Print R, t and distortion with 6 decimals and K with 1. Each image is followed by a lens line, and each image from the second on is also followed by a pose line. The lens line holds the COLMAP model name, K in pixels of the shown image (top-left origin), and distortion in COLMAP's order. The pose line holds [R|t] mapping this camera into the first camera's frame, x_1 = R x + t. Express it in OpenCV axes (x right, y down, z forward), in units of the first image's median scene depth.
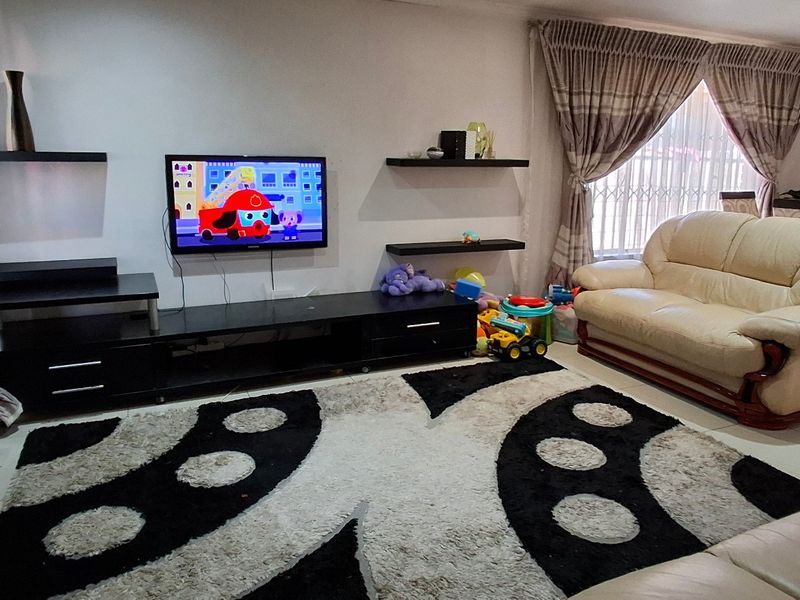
lens RADIAL K [[601.3, 0, 407.7], [0, 601.3, 302.3], [0, 0, 1]] dist [-0.008571, -0.010027]
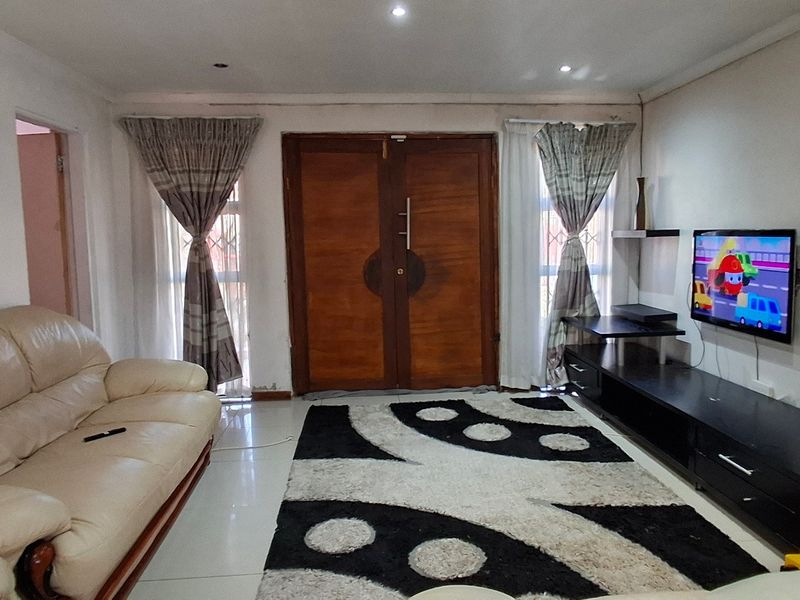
lens RADIAL K [[601.3, 0, 407.4], [0, 601.3, 296.0], [0, 0, 1]] dist [-0.008571, -0.010027]
pose [[-0.354221, 0.090927, -0.930731, 0.954400], [-0.197838, 0.965449, 0.169612, -0.234051], [0.913995, 0.244215, -0.323993, 0.997574]]
